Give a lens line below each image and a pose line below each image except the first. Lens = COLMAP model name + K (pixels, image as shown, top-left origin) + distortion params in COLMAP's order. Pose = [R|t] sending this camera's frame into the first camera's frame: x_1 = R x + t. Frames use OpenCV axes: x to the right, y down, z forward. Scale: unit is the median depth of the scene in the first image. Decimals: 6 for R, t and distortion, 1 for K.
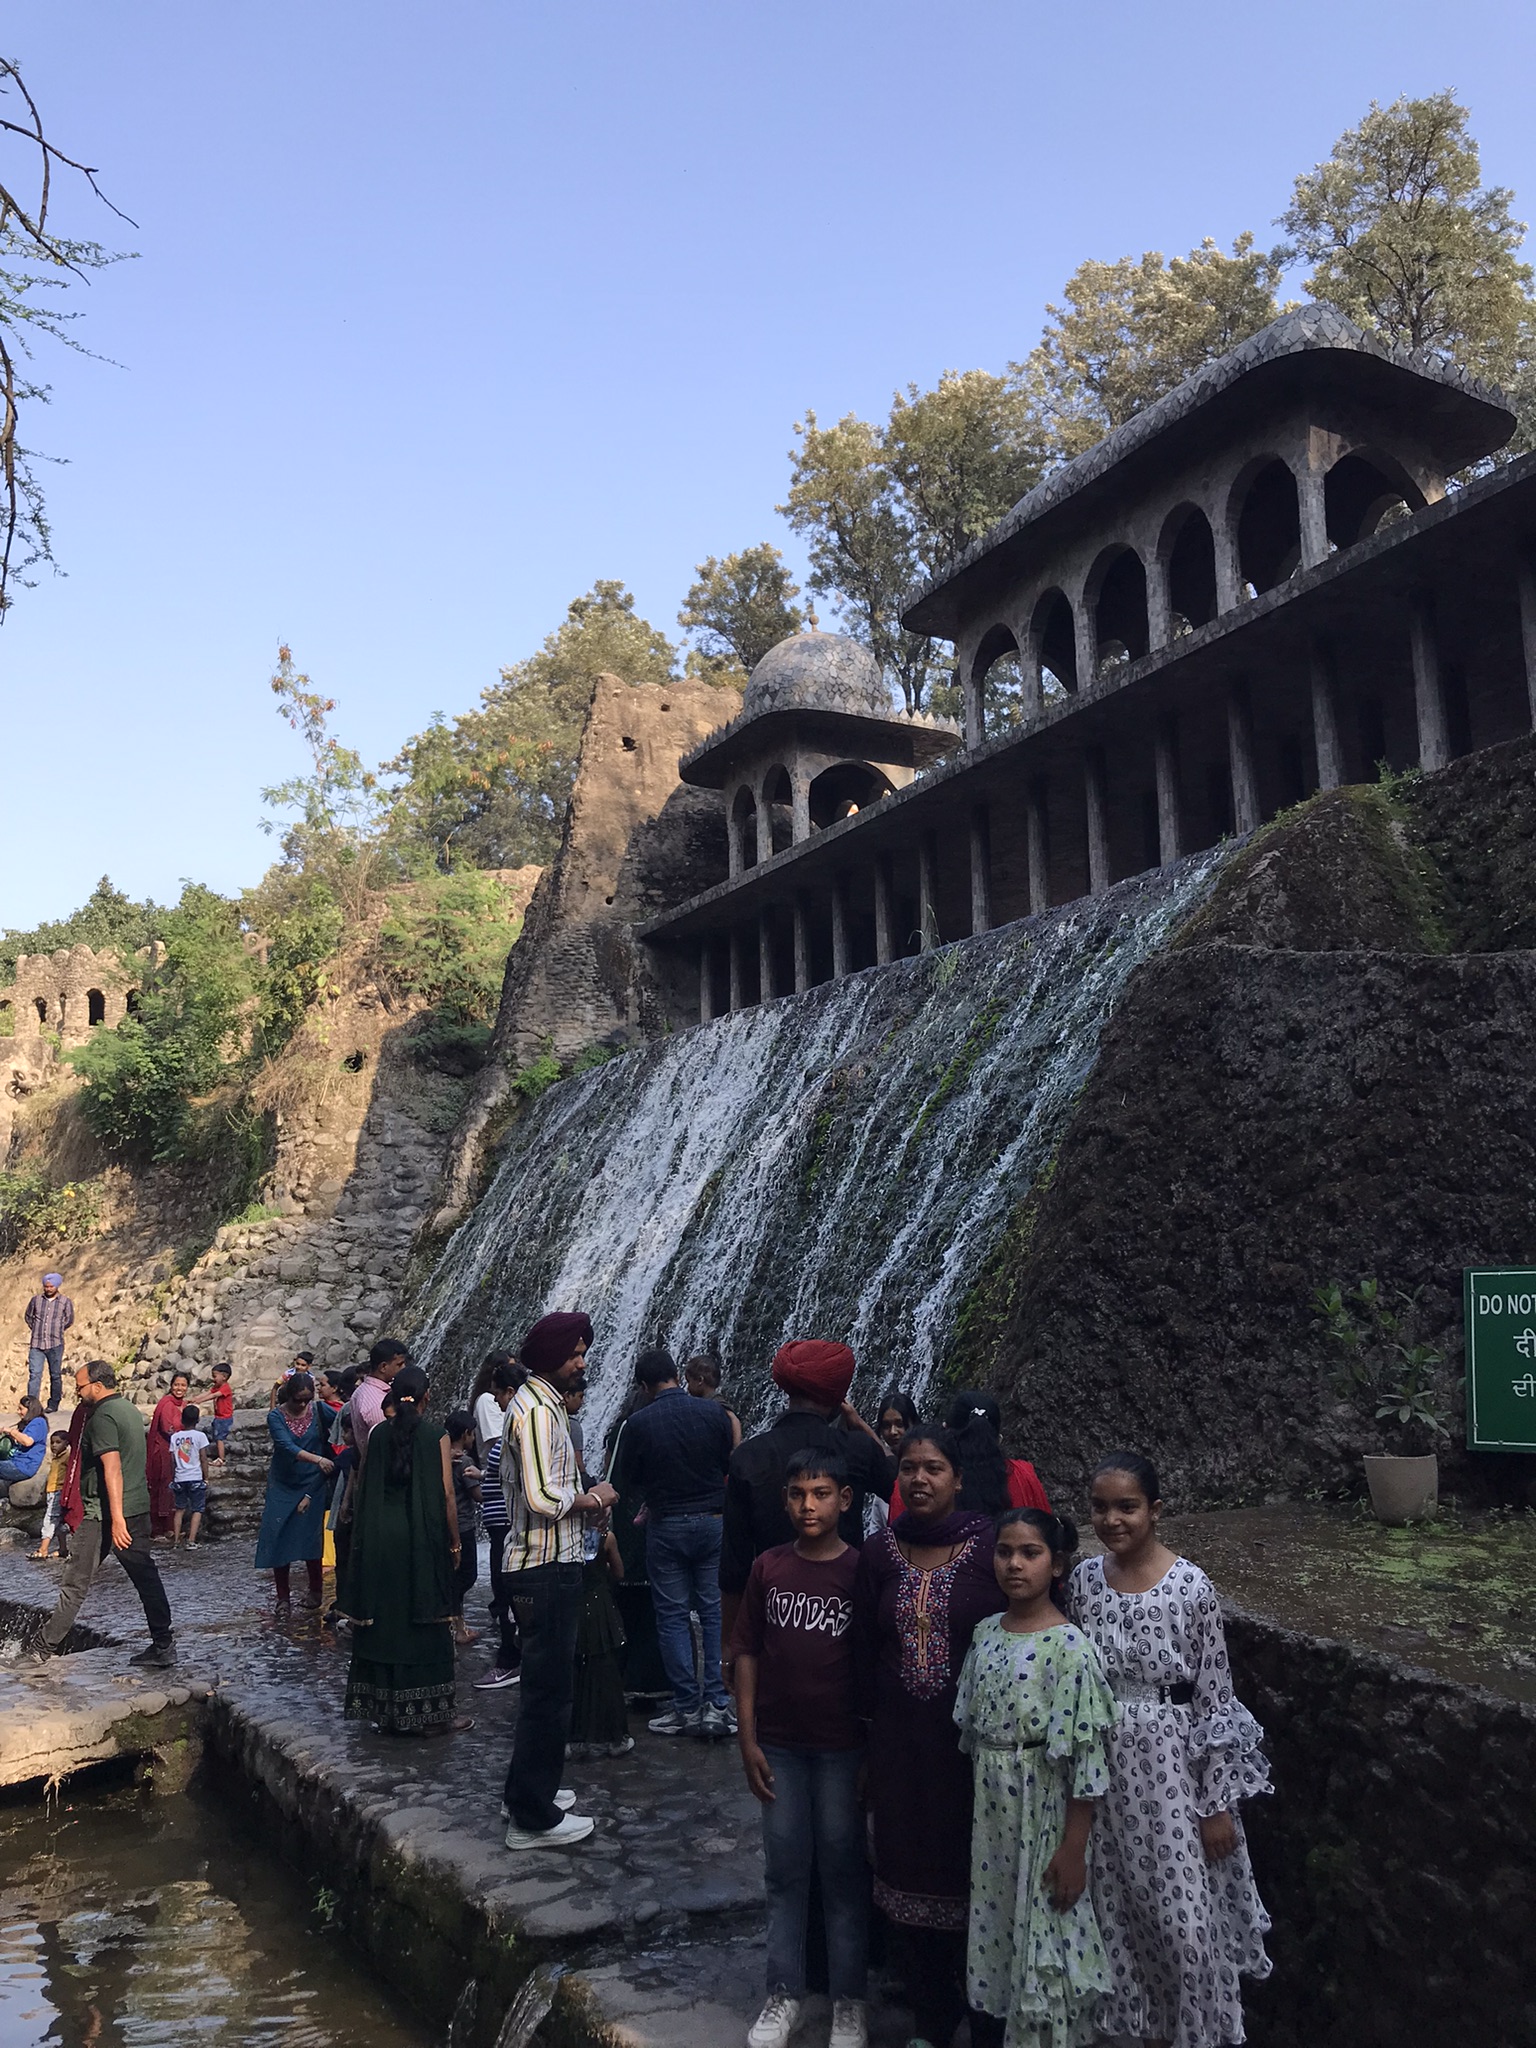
lens RADIAL K [[1668.1, 0, 768.4], [0, 1668.1, 1023.4], [0, 0, 1]] dist [0.003334, 0.000786]
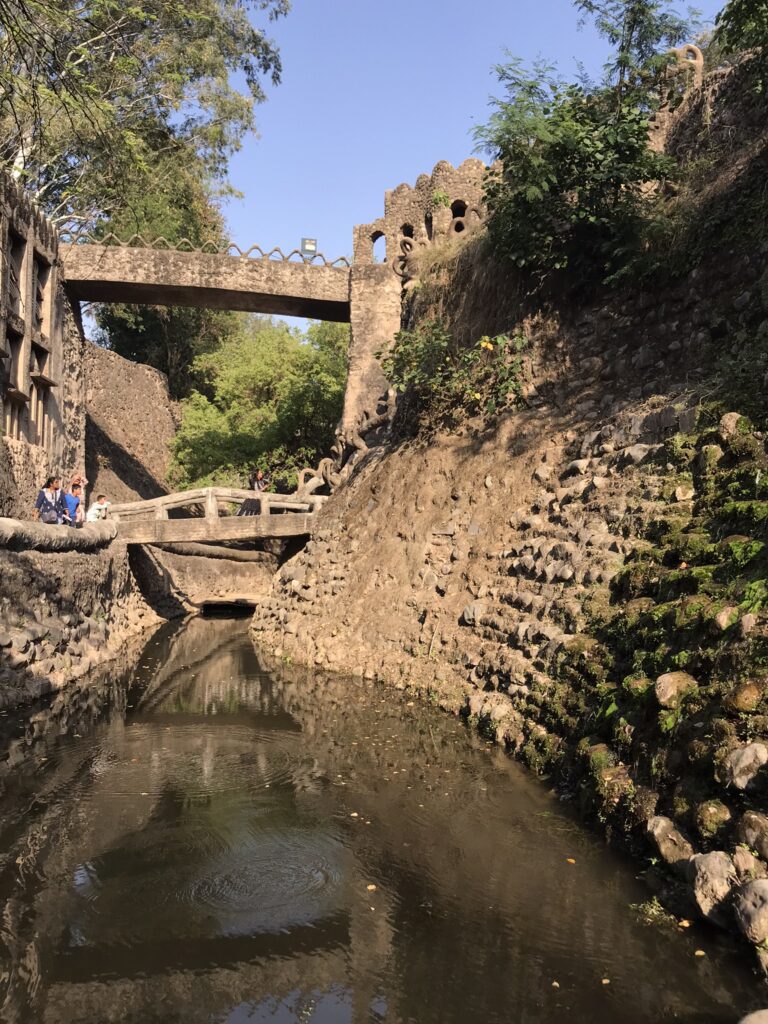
lens RADIAL K [[834.0, 0, 384.2], [0, 834.0, 512.2], [0, 0, 1]] dist [0.003334, 0.000786]
pose [[0.923228, 0.001267, -0.384251, -0.308826], [0.052997, 0.990018, 0.130600, 0.123502], [0.380581, -0.140938, 0.913945, 0.605907]]
